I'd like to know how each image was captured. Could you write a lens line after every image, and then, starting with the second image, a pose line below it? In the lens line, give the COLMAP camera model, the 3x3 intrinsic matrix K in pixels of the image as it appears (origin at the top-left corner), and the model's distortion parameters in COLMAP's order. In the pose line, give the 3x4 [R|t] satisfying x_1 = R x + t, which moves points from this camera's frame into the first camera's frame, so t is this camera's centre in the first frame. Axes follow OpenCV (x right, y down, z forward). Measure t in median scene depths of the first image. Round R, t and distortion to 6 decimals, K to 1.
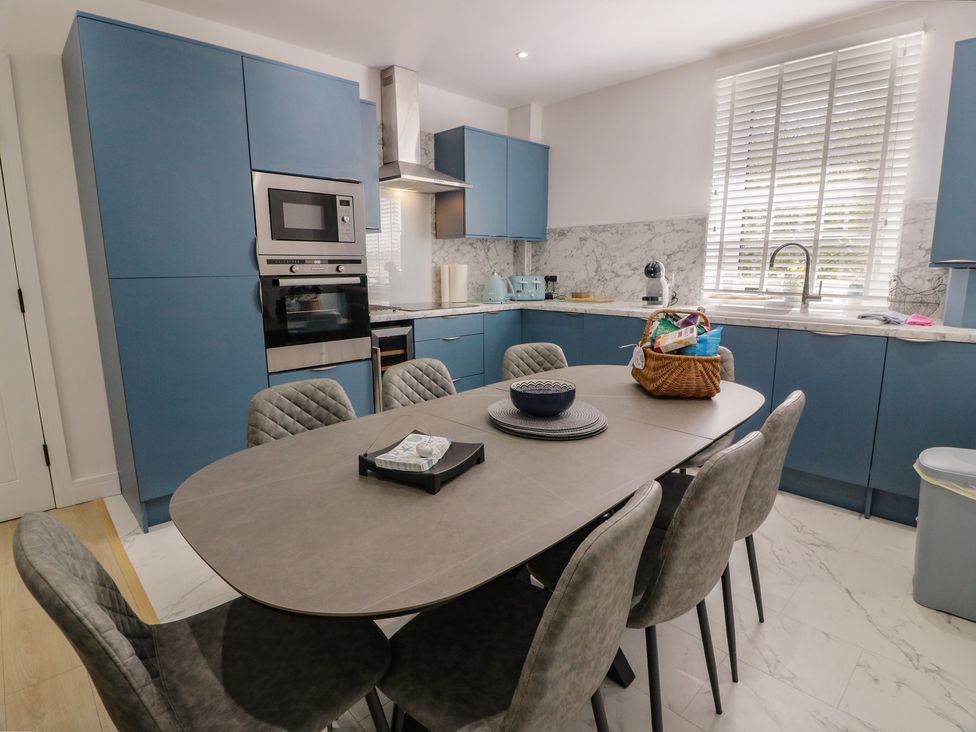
lens RADIAL K [[515.4, 0, 488.0], [0, 515.4, 366.0], [0, 0, 1]] dist [0.002058, -0.016594]
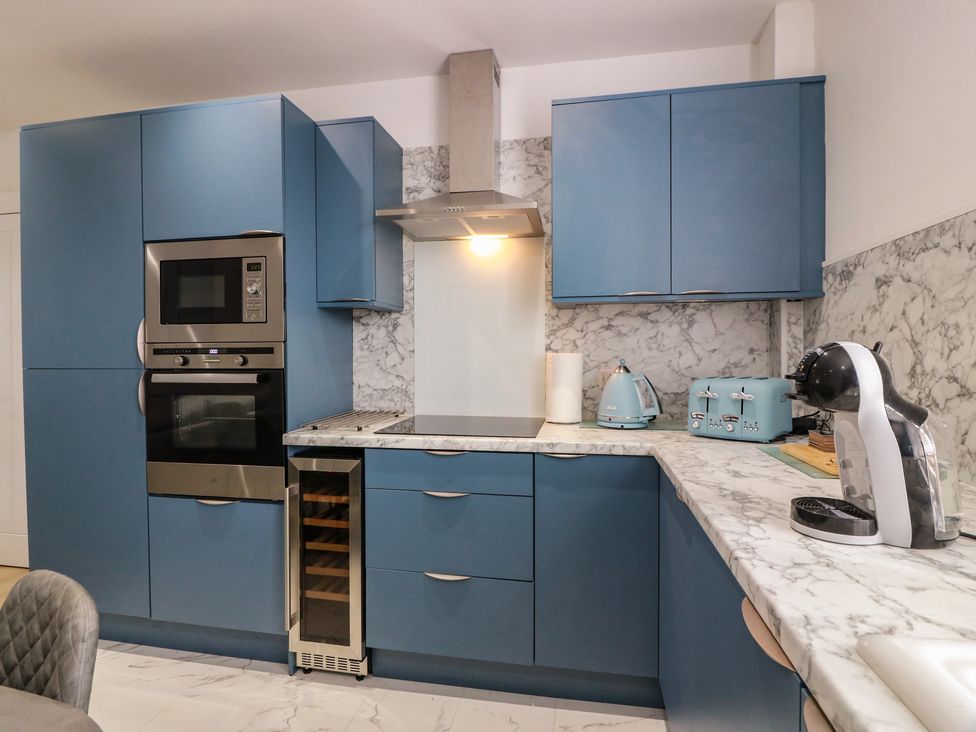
lens RADIAL K [[515.4, 0, 488.0], [0, 515.4, 366.0], [0, 0, 1]] dist [0.002058, -0.016594]
pose [[0.572605, 0.021069, -0.819560, 0.403519], [-0.154421, 0.984548, -0.082579, -0.154589], [0.805157, 0.173842, 0.567011, 0.768835]]
